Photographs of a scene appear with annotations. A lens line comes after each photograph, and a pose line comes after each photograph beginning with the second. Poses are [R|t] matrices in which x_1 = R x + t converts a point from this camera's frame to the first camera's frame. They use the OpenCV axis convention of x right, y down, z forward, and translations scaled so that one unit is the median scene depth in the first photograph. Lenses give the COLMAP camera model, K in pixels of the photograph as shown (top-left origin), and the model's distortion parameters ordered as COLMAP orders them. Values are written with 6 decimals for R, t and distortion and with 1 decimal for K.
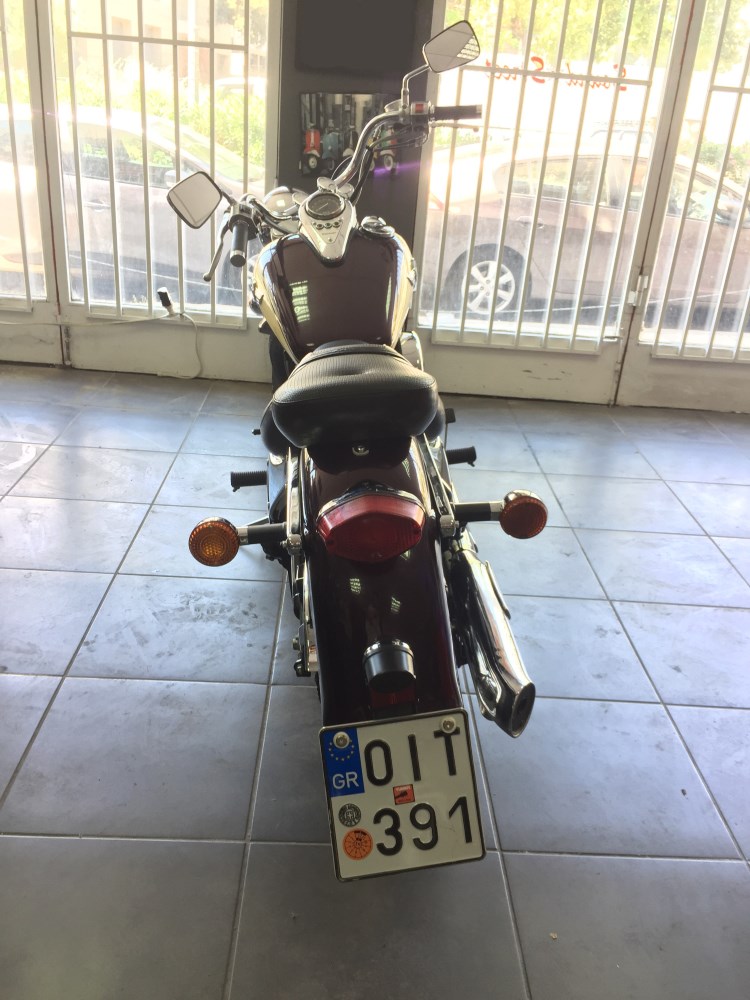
lens RADIAL K [[858.3, 0, 376.3], [0, 858.3, 503.0], [0, 0, 1]] dist [0.080523, -0.120361]
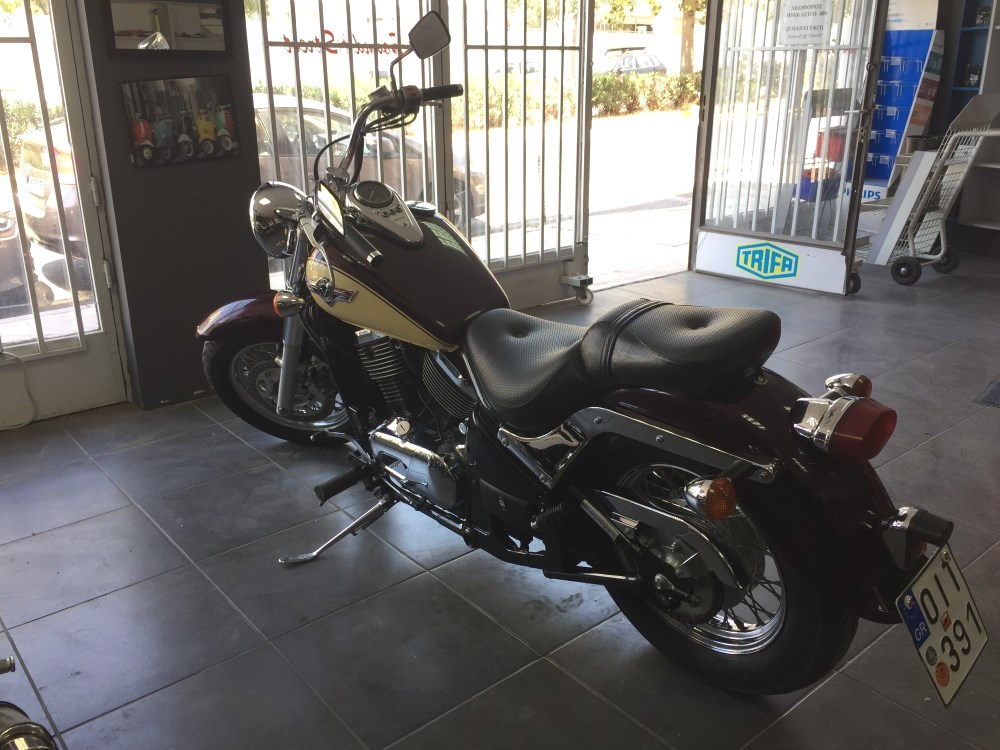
lens RADIAL K [[858.3, 0, 499.5], [0, 858.3, 366.1], [0, 0, 1]] dist [0.080523, -0.120361]
pose [[0.775769, -0.277880, 0.566537, -0.366892], [0.320816, 0.946809, 0.025099, -0.086141], [-0.543377, 0.162283, 0.823654, 0.084207]]
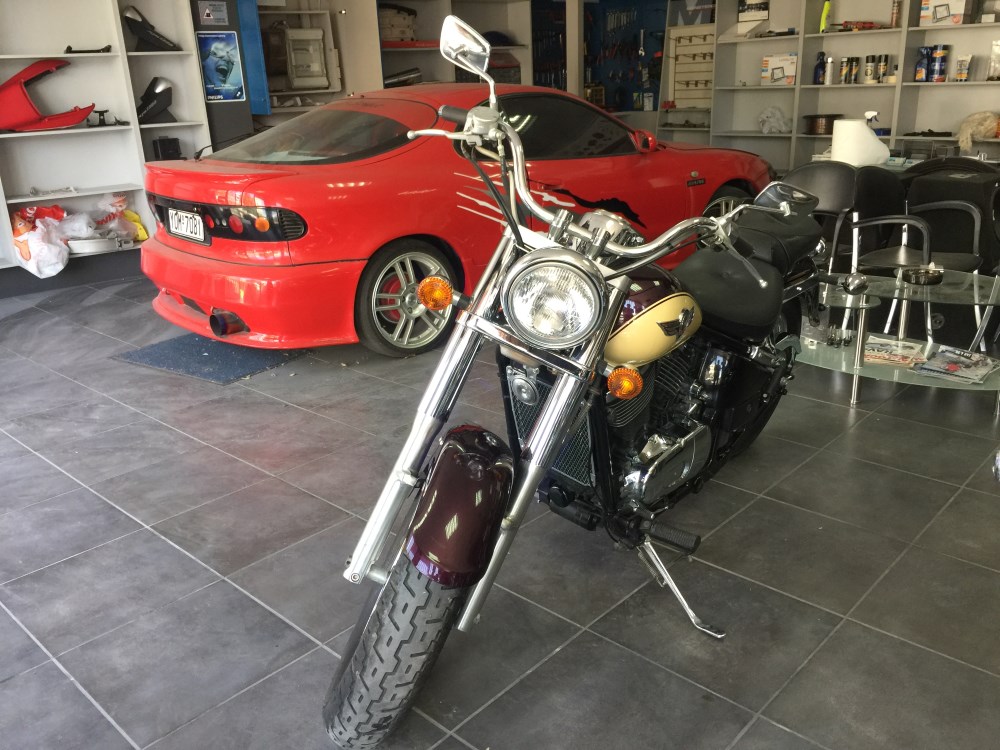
lens RADIAL K [[858.3, 0, 503.1], [0, 858.3, 369.0], [0, 0, 1]] dist [0.080523, -0.120361]
pose [[-0.716920, -0.270657, 0.642473, -0.380039], [0.277804, 0.734325, 0.619347, -0.474112], [-0.639415, 0.622504, -0.451263, 0.897723]]
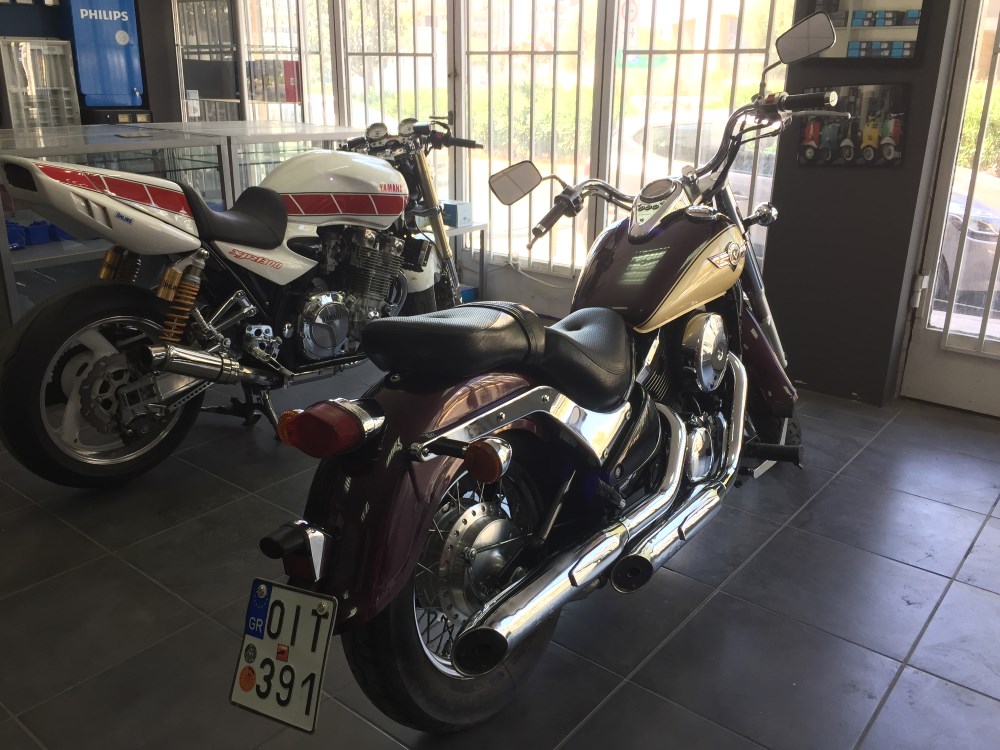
lens RADIAL K [[858.3, 0, 498.3], [0, 858.3, 366.4], [0, 0, 1]] dist [0.080523, -0.120361]
pose [[0.759902, 0.146610, -0.633288, 0.323352], [-0.233303, 0.970837, -0.055192, -0.016986], [0.606727, 0.189689, 0.771946, 0.061295]]
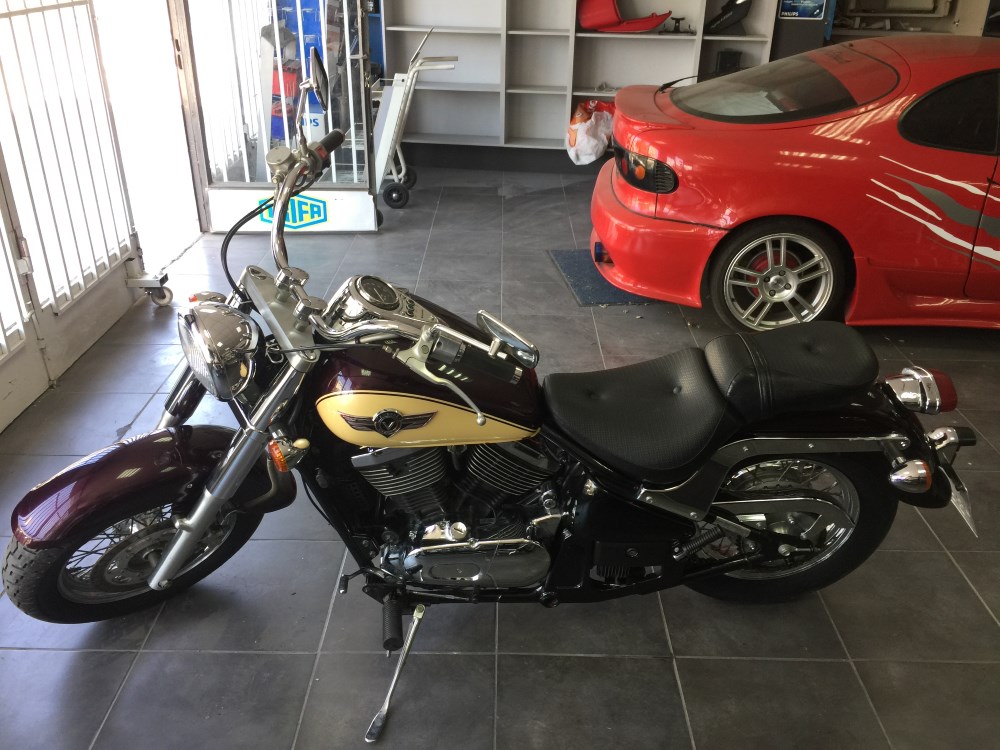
lens RADIAL K [[858.3, 0, 509.1], [0, 858.3, 368.2], [0, 0, 1]] dist [0.080523, -0.120361]
pose [[0.024079, -0.508922, 0.860476, -0.522772], [0.404176, 0.792201, 0.457230, -0.398233], [-0.914364, 0.336774, 0.224770, 0.467177]]
